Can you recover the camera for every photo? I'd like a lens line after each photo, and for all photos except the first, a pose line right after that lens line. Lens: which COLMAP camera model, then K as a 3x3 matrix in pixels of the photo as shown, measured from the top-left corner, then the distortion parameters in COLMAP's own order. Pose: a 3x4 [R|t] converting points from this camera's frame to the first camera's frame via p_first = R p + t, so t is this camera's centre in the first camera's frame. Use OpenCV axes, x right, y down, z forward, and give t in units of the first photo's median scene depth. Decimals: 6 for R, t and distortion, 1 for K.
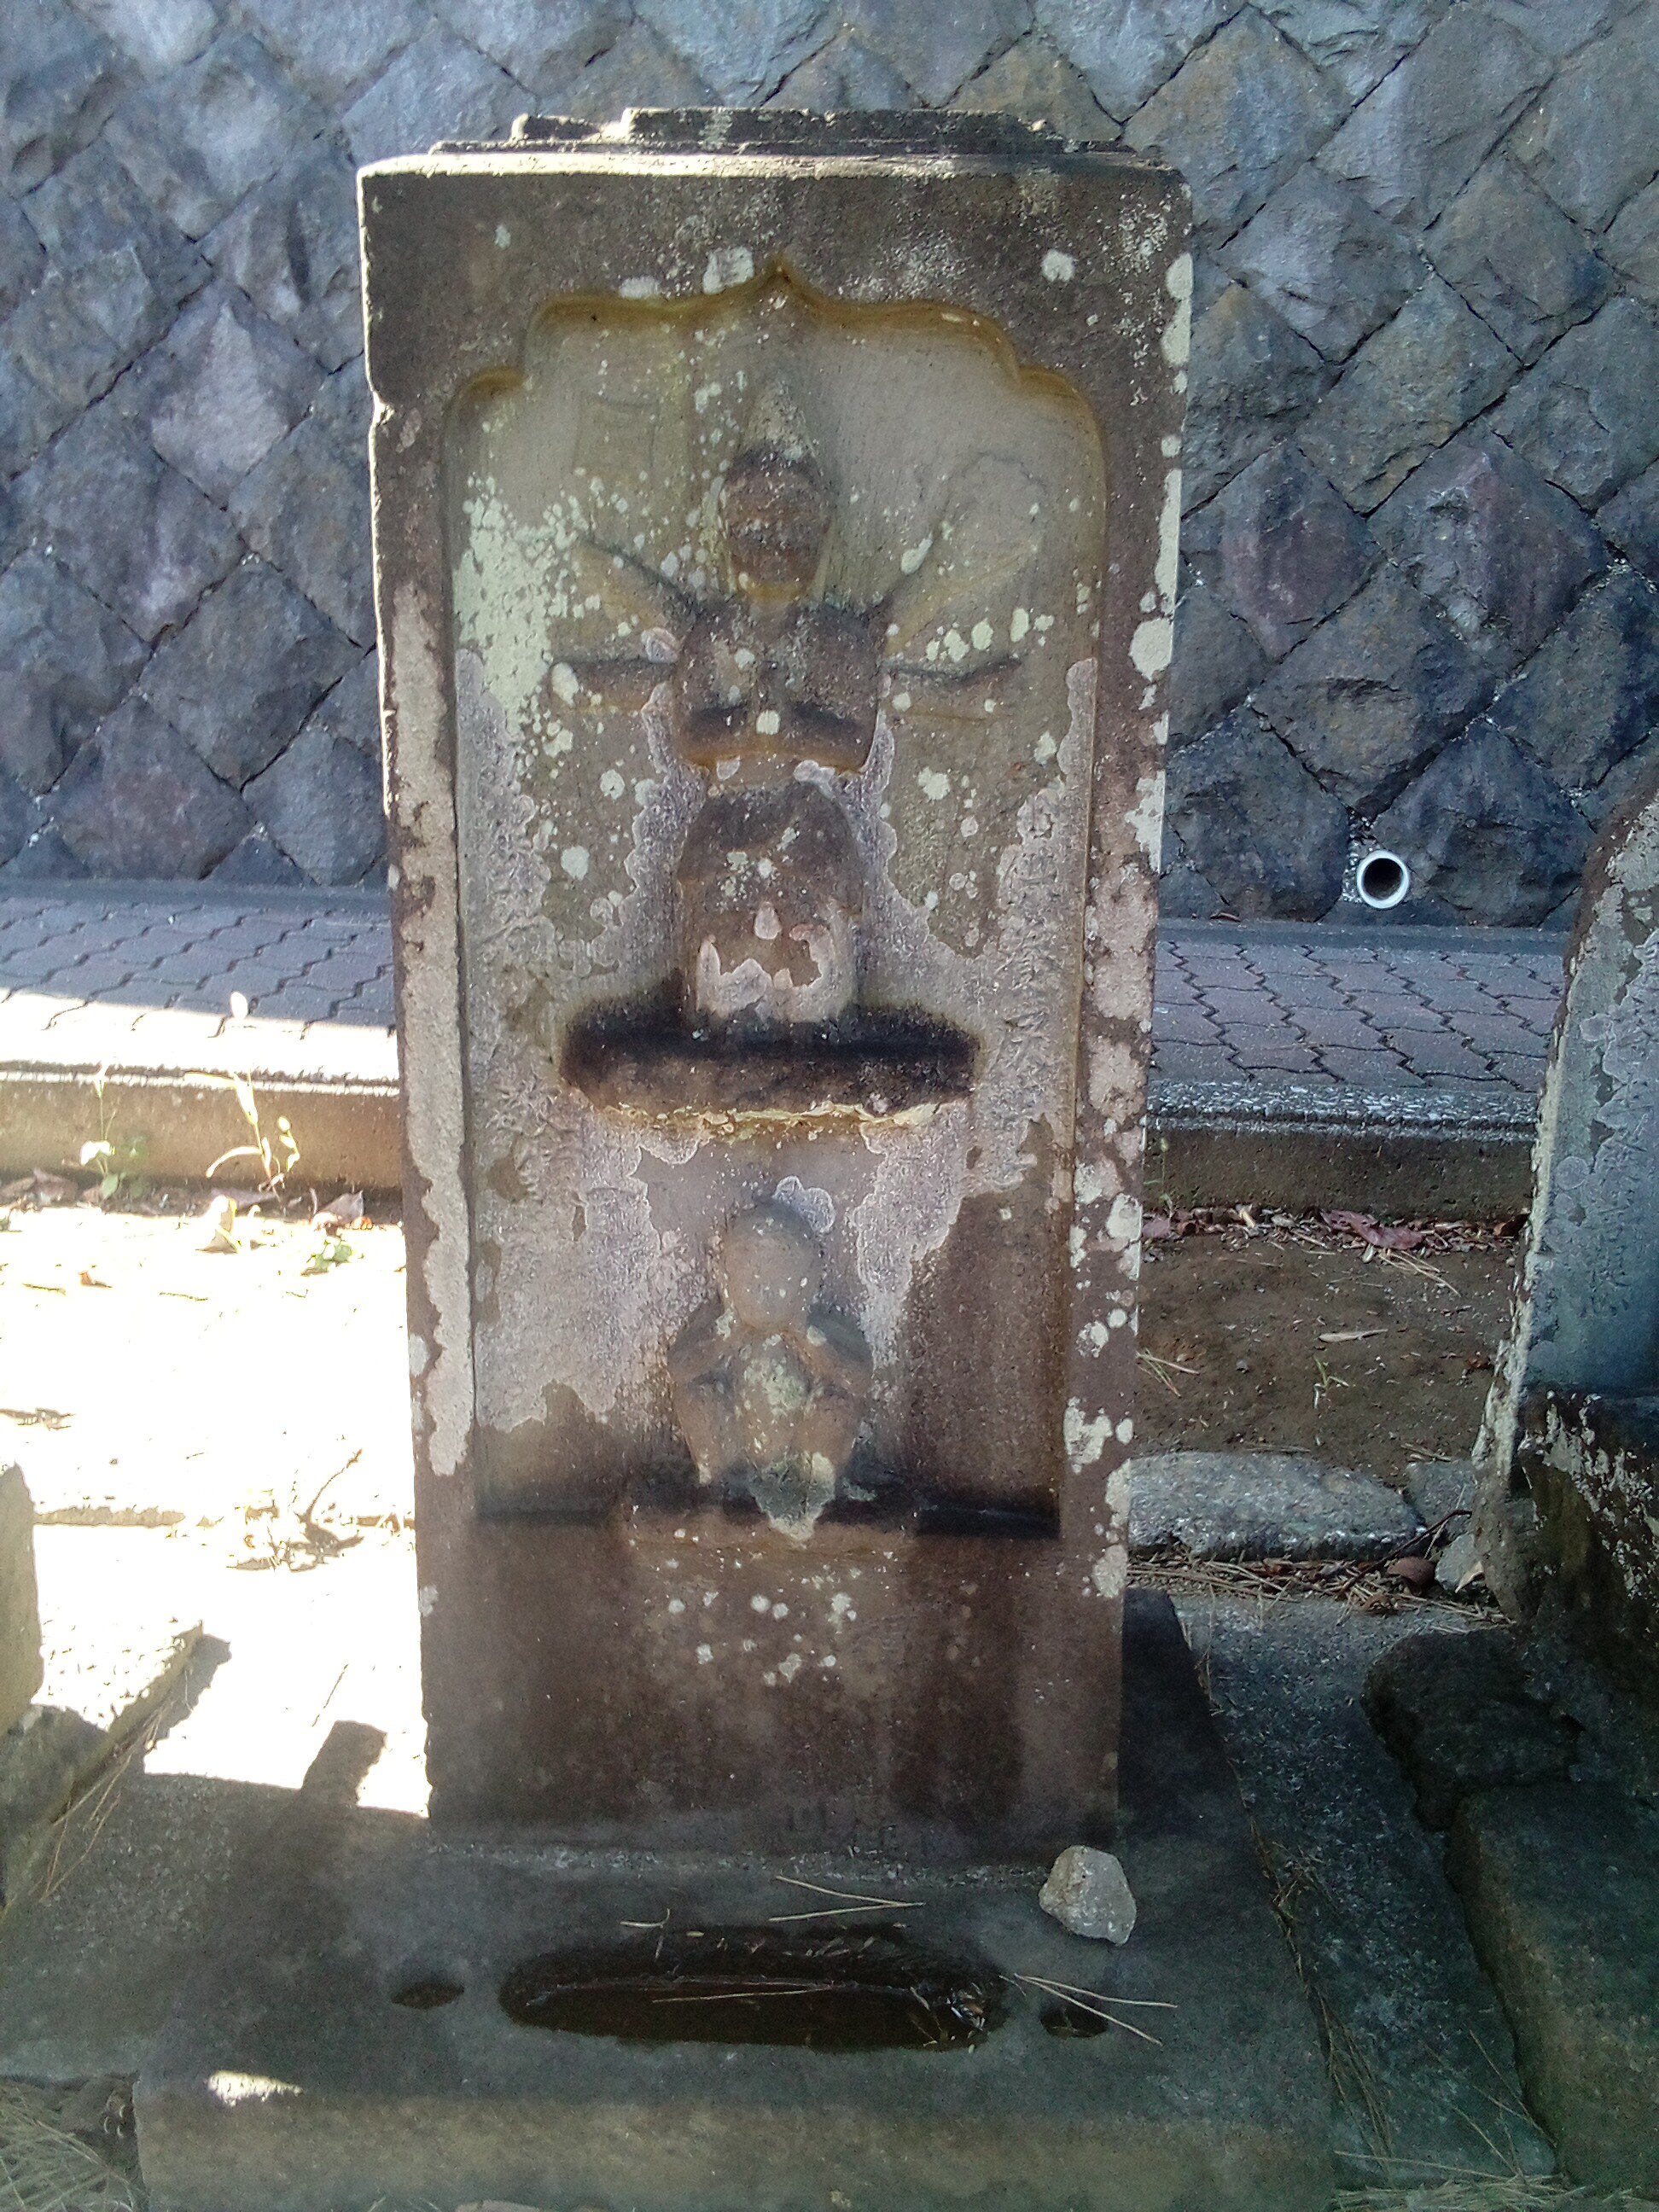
lens RADIAL K [[1817.3, 0, 829.5], [0, 1817.3, 1106.0], [0, 0, 1]] dist [0.052918, -0.083012]
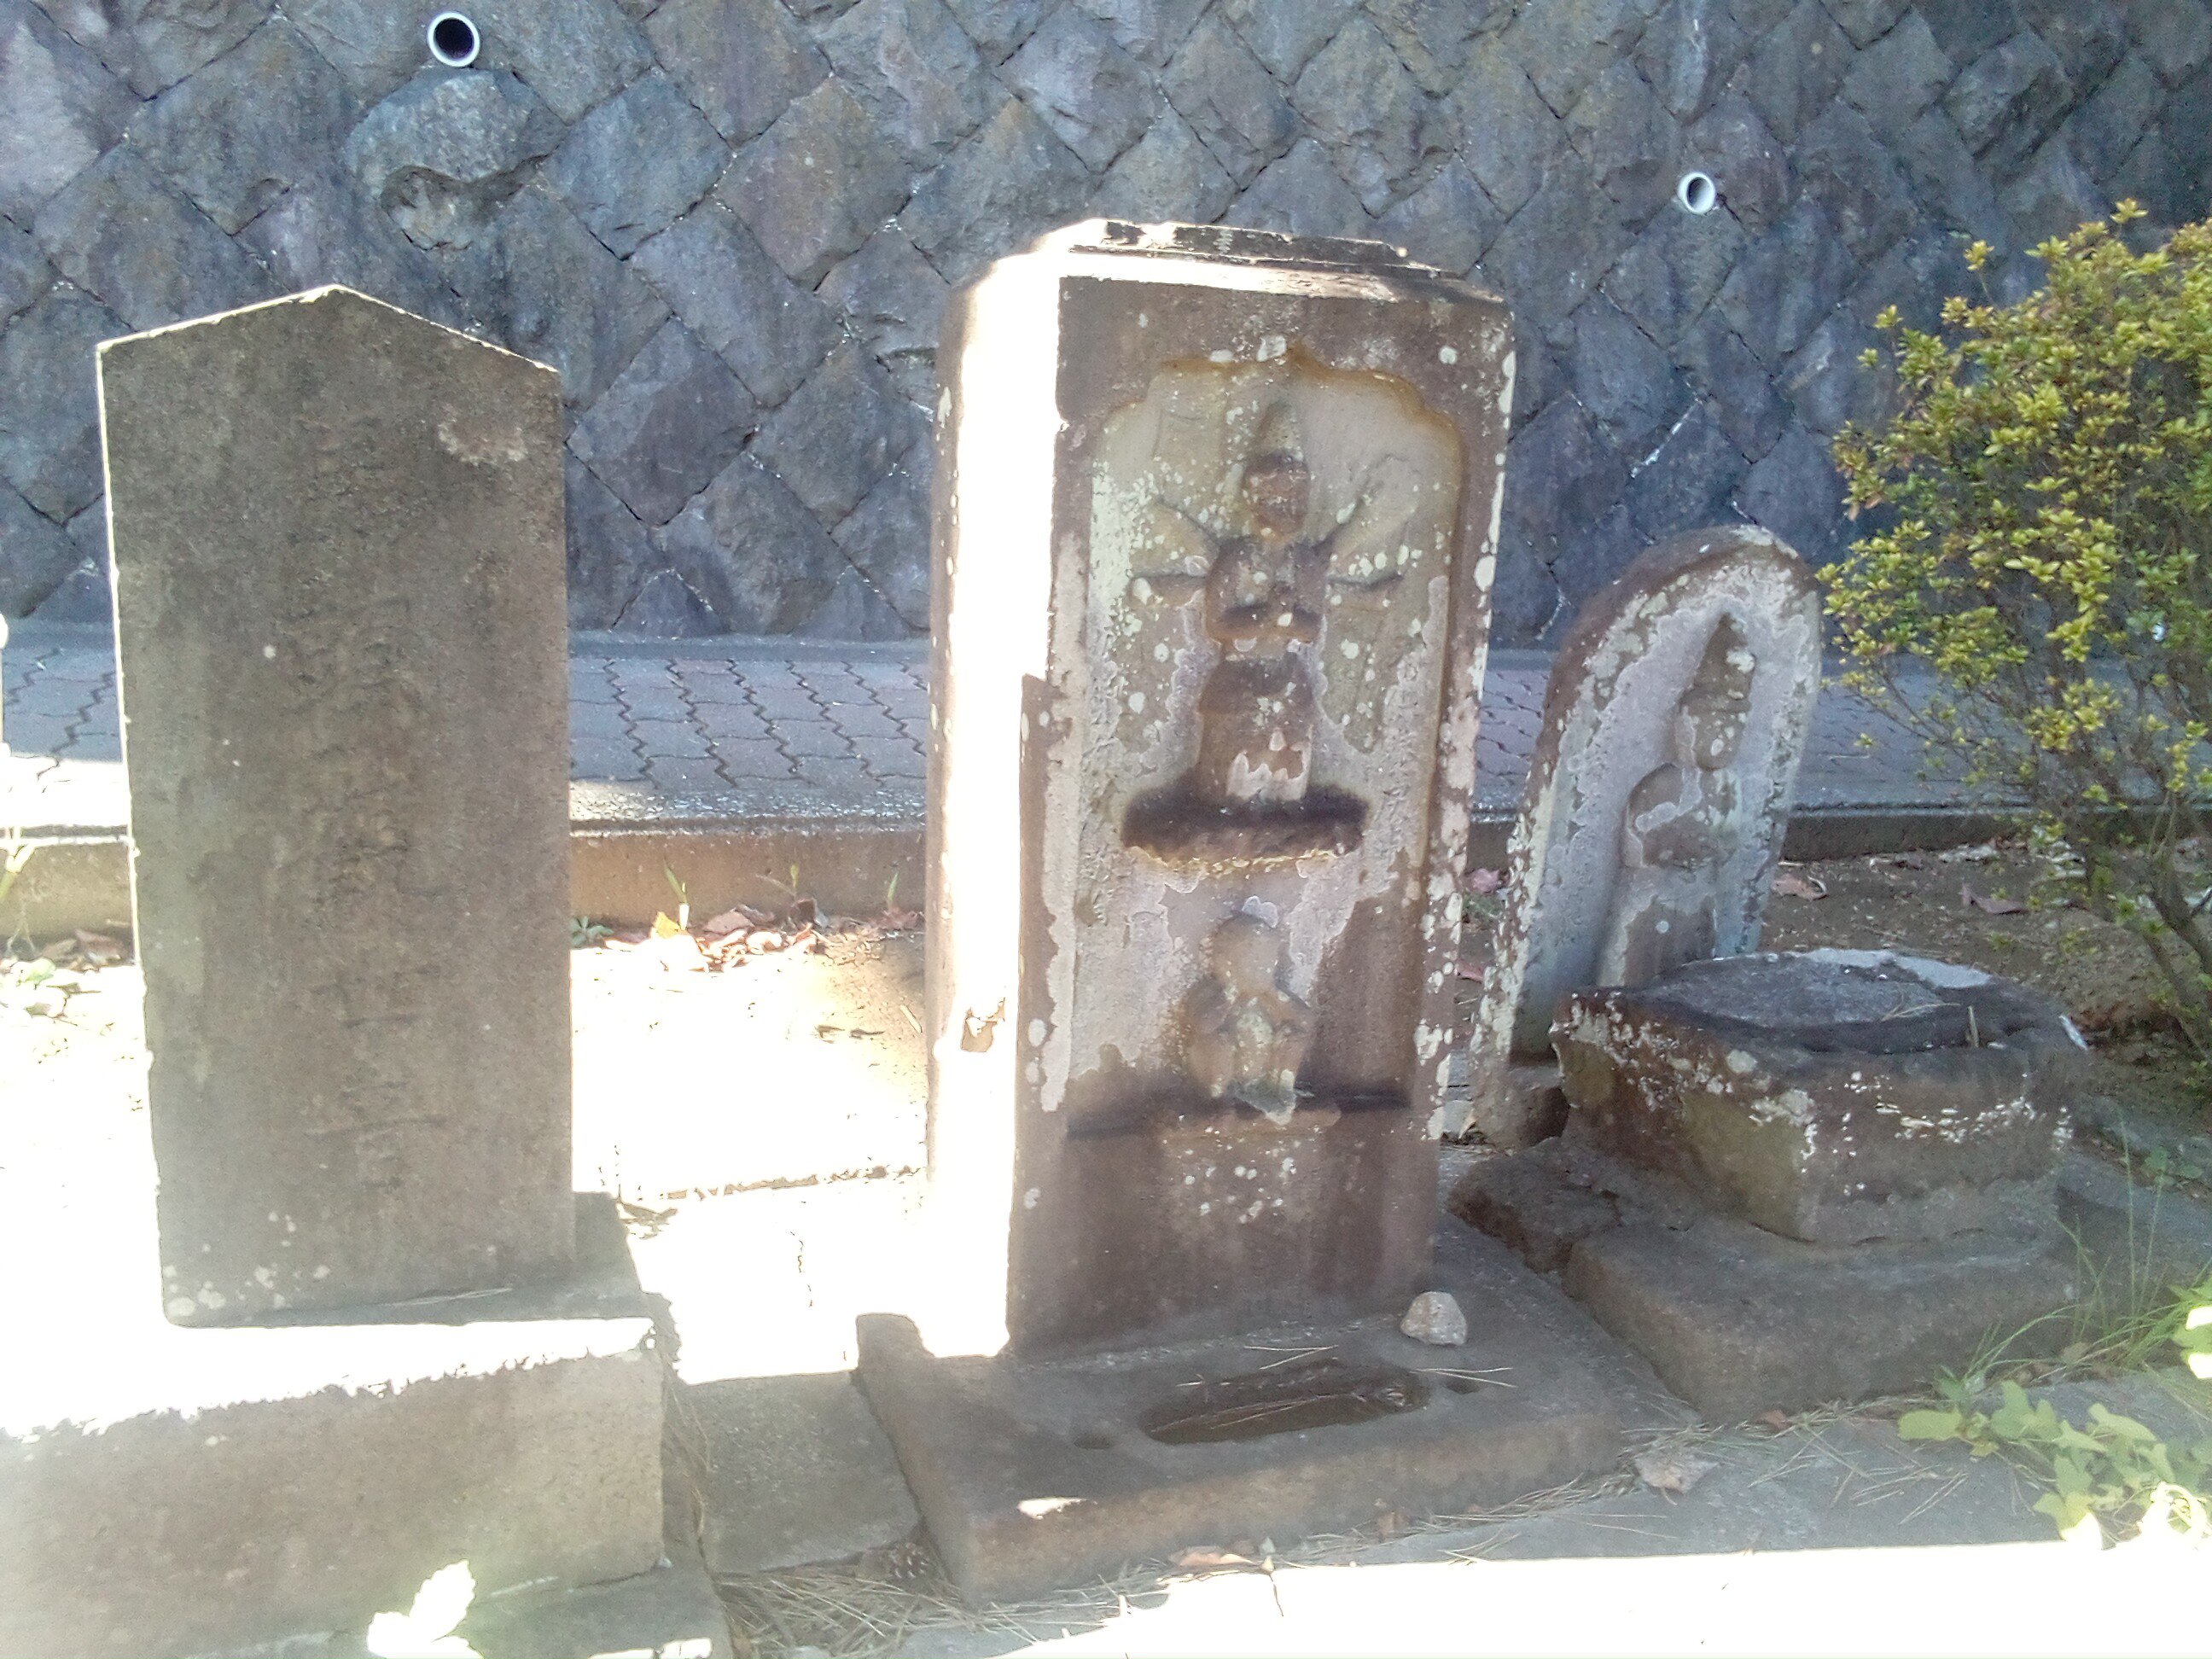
lens RADIAL K [[1785.1, 0, 1107.6], [0, 1785.1, 813.1], [0, 0, 1]] dist [0.057541, -0.074745]
pose [[0.927261, -0.053973, 0.370504, -0.712811], [0.047456, 0.998517, 0.026689, -0.080629], [-0.371395, -0.007165, 0.928447, -0.385134]]
